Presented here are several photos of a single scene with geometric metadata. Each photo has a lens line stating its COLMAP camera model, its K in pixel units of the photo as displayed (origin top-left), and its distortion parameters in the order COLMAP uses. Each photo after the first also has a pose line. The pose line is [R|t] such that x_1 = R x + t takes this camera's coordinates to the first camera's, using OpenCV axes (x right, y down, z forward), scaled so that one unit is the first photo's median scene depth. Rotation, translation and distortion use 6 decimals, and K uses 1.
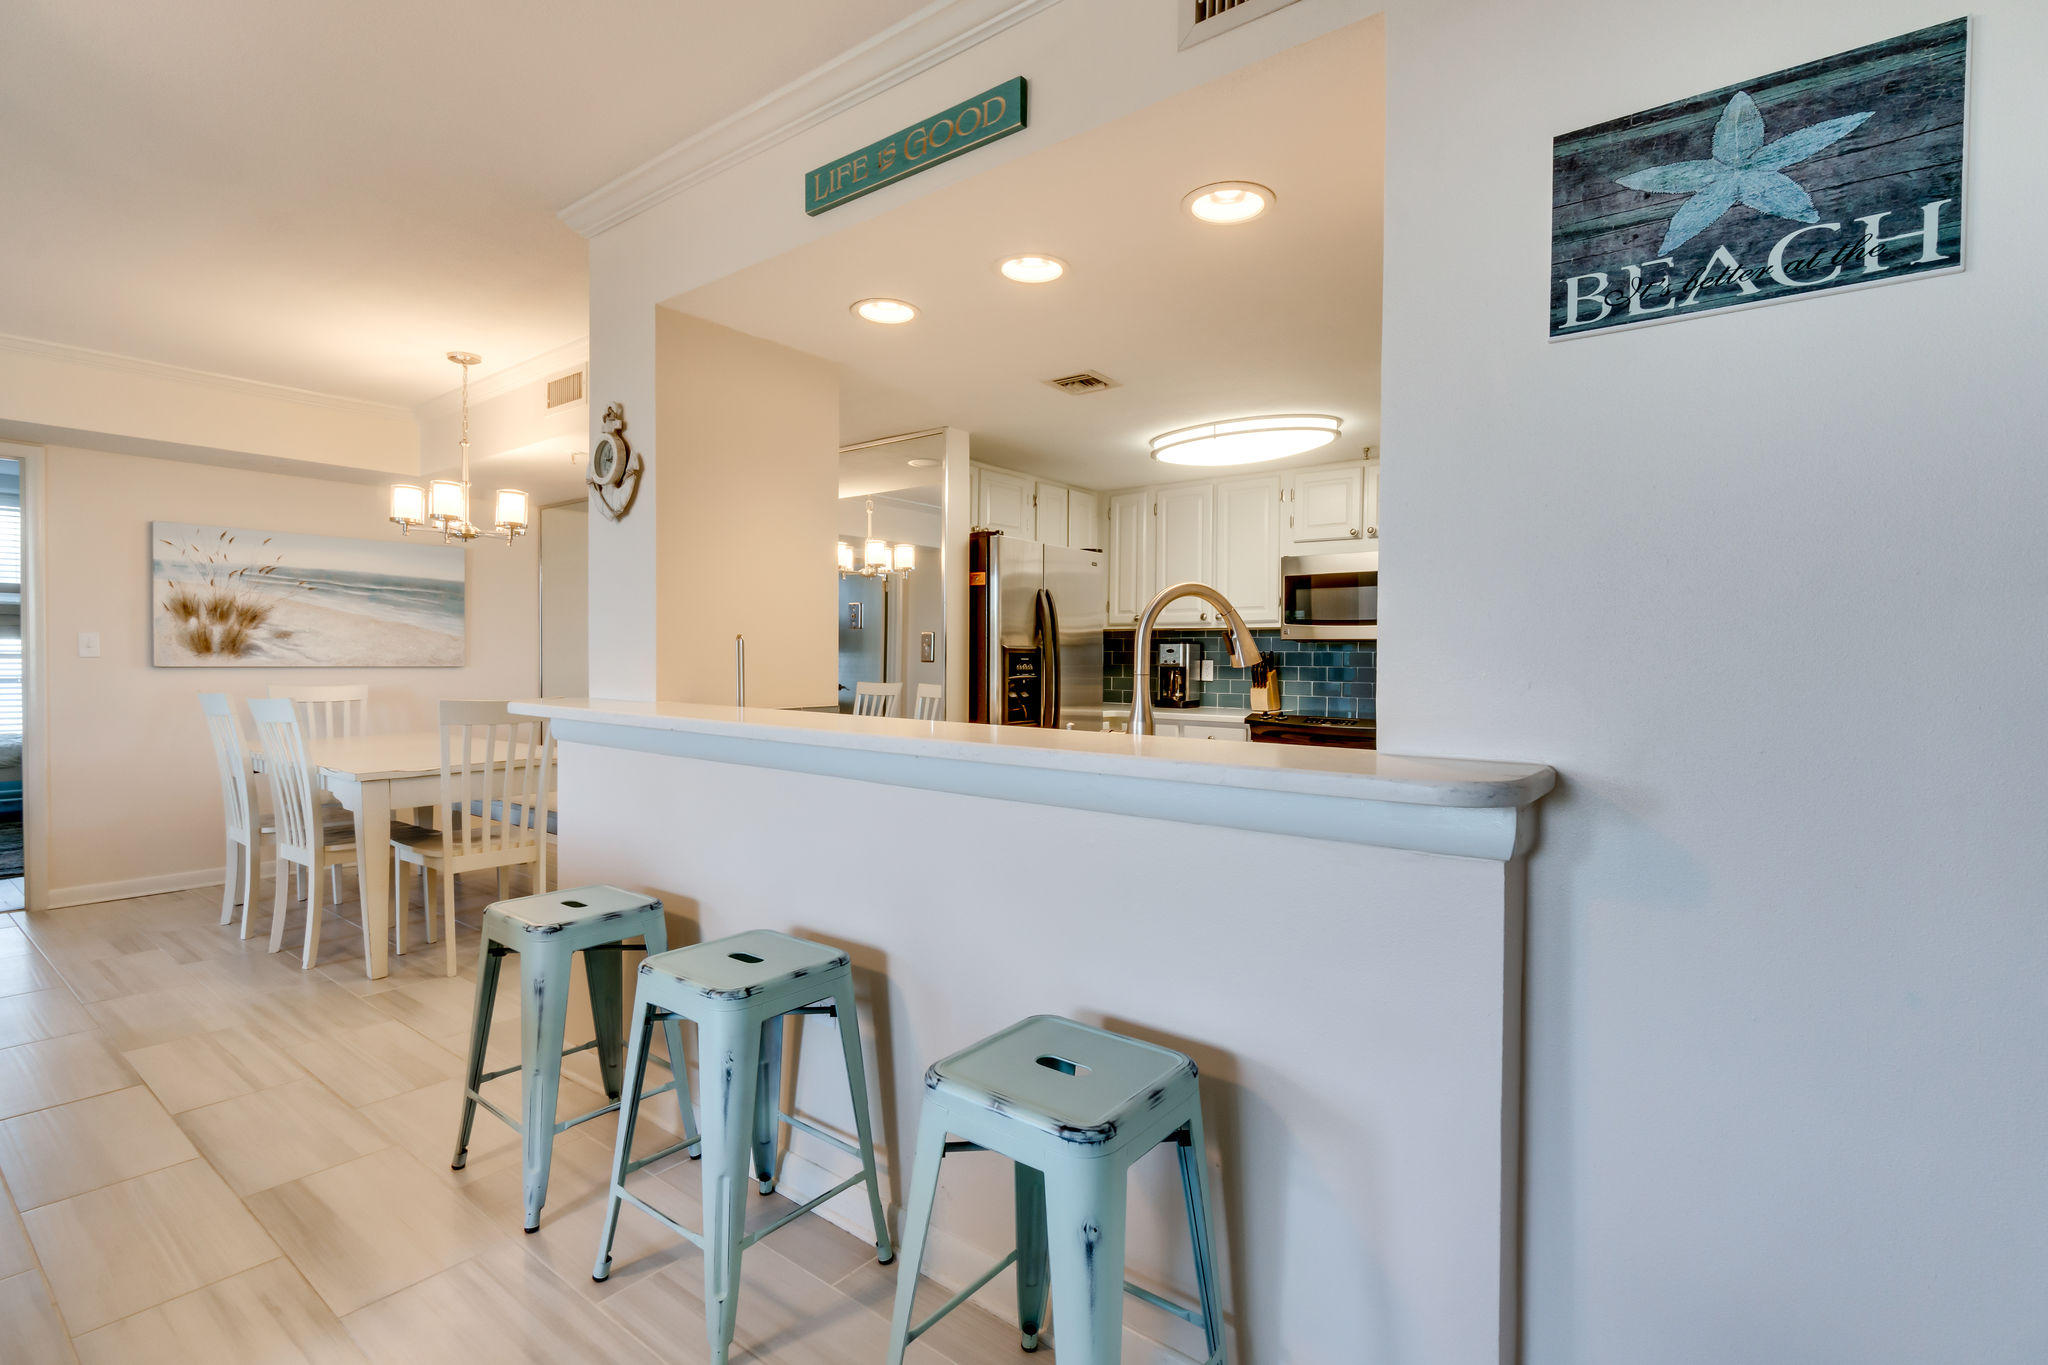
lens RADIAL K [[970.3, 0, 1024.0], [0, 970.3, 682.5], [0, 0, 1]] dist [-0.002214, -0.000147]
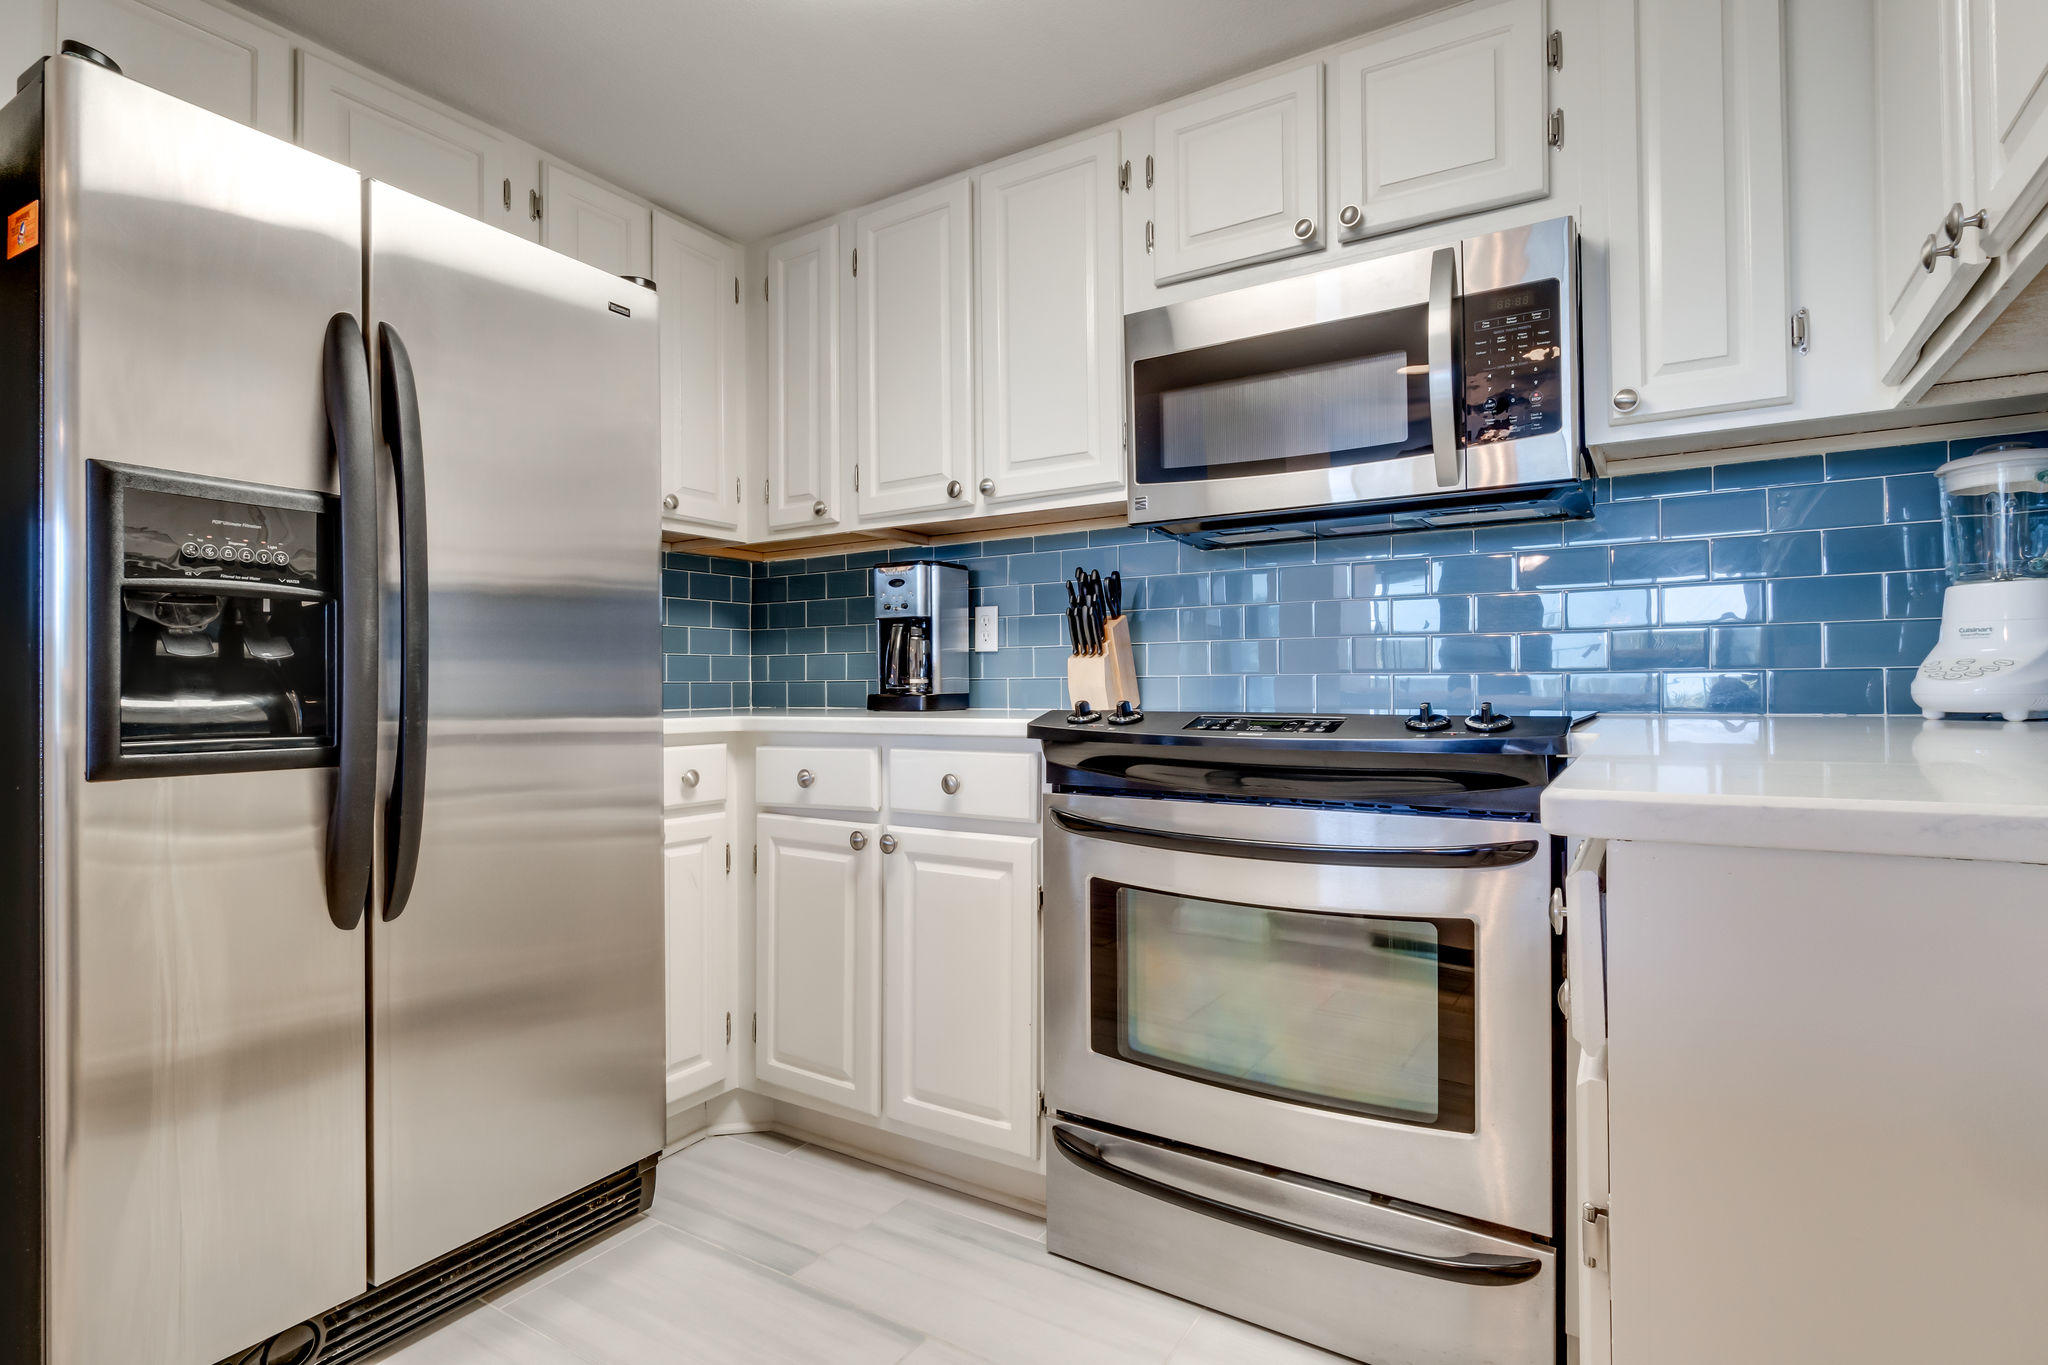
lens RADIAL K [[970.3, 0, 1024.0], [0, 970.3, 682.5], [0, 0, 1]] dist [-0.002214, -0.000147]
pose [[0.995589, -0.013148, 0.092894, 0.178404], [0.016380, 0.999284, -0.034107, 0.031336], [-0.092379, 0.035478, 0.995092, 0.591661]]
